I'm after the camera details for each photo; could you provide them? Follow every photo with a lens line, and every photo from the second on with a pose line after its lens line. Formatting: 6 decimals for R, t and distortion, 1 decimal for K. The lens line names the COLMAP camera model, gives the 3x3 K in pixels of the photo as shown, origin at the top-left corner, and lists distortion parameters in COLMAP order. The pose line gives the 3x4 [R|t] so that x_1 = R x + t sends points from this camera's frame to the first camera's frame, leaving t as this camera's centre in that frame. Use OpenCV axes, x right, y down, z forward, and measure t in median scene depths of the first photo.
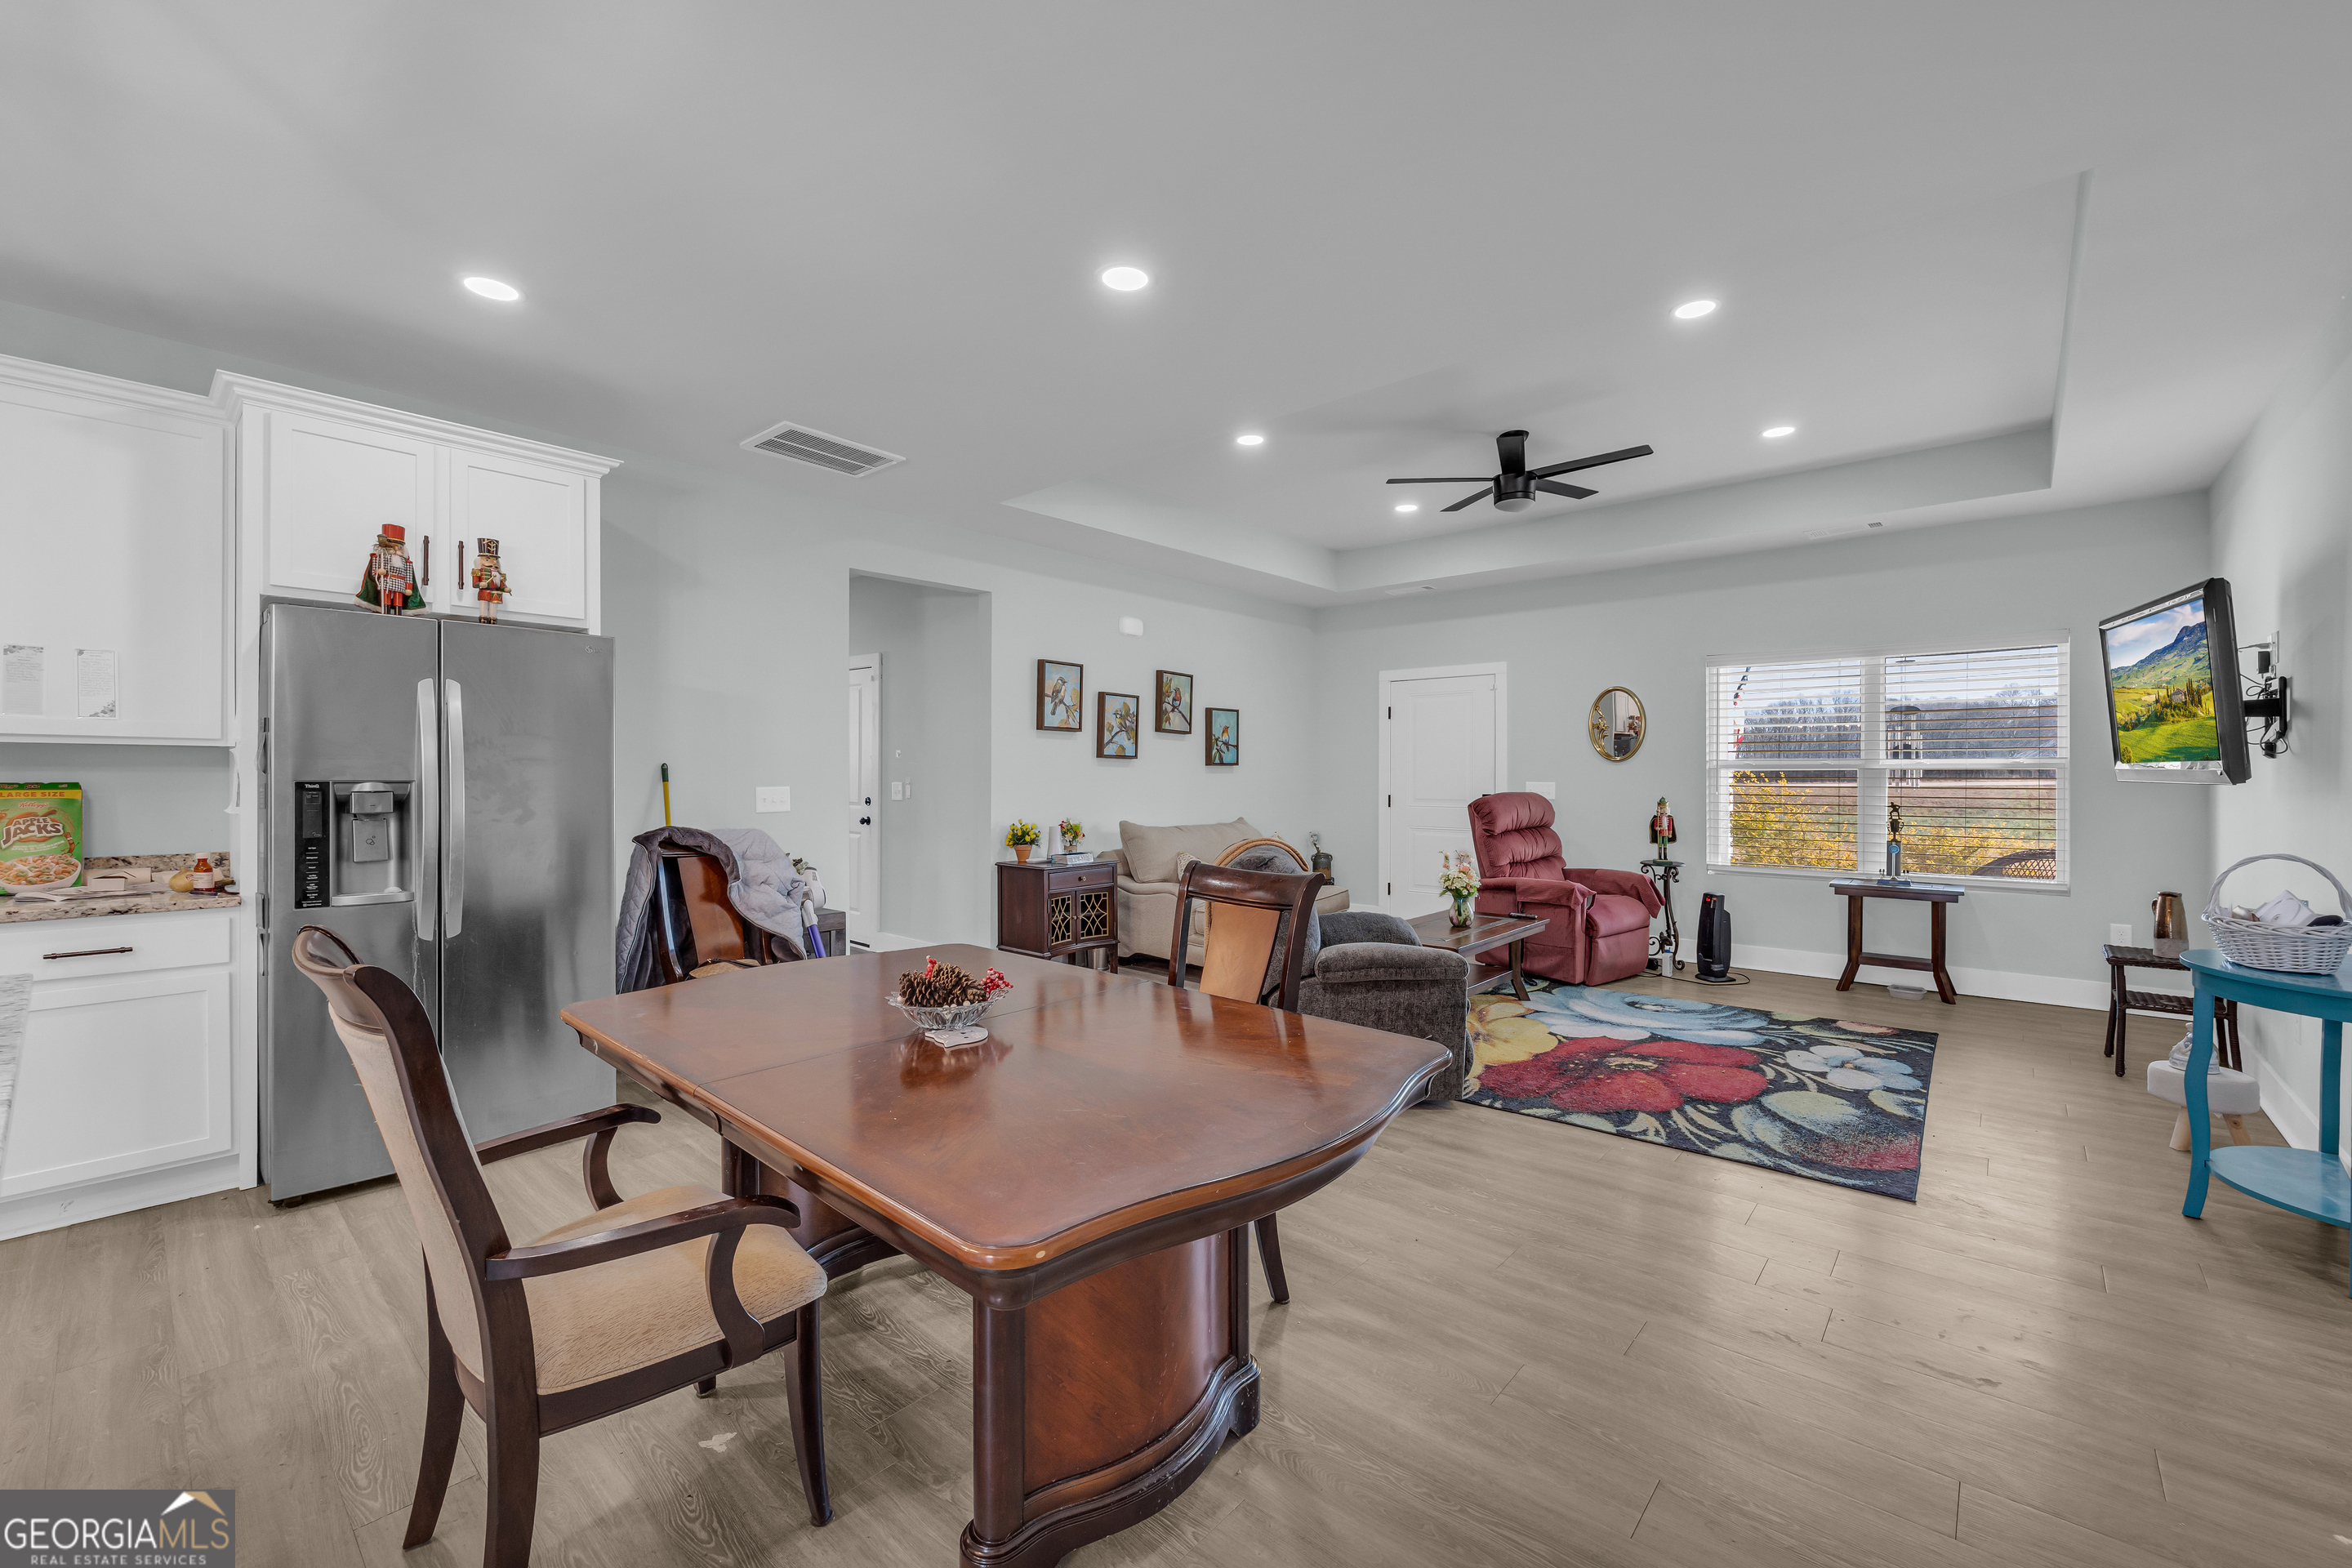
lens RADIAL K [[947.0, 0, 1161.1], [0, 947.0, 782.0], [0, 0, 1]] dist [-0.002021, 0.000151]
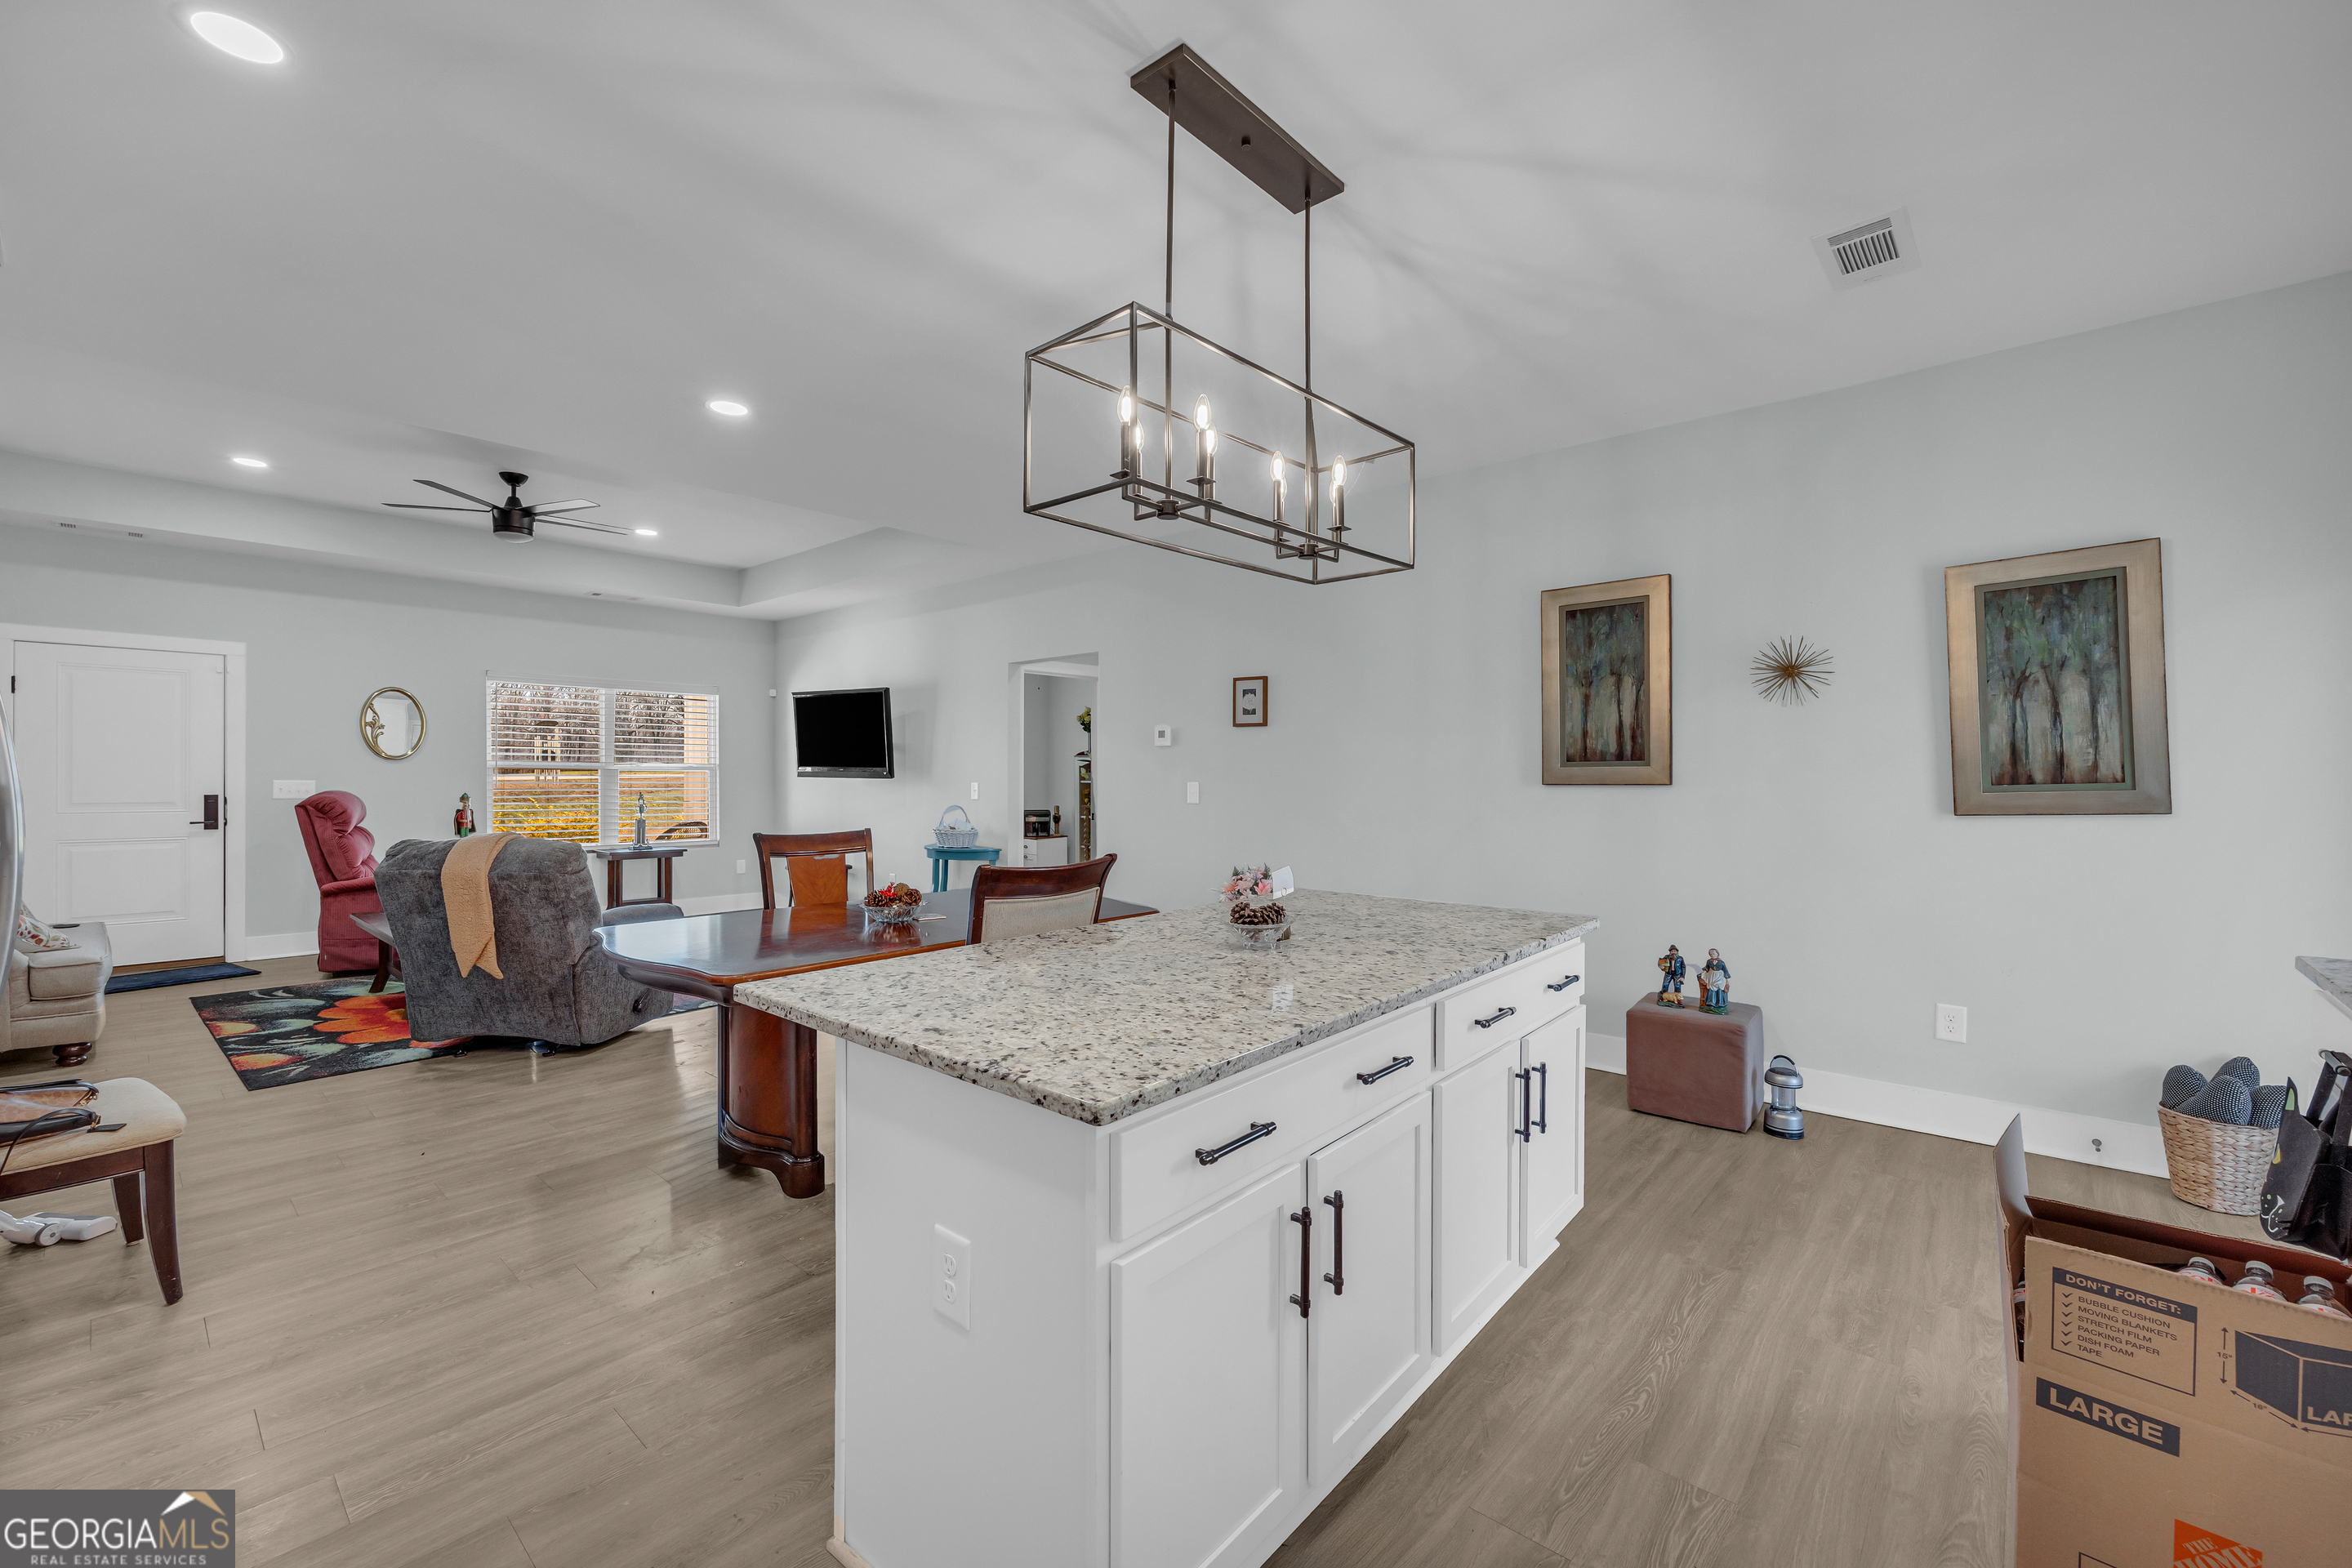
lens RADIAL K [[947.0, 0, 1174.4], [0, 947.0, 782.9], [0, 0, 1]] dist [-0.002021, 0.000151]
pose [[-0.014119, -0.009516, 0.999855, -0.997698], [0.004203, 0.999945, 0.009576, -0.004633], [-0.999891, 0.004337, -0.014078, 0.267584]]
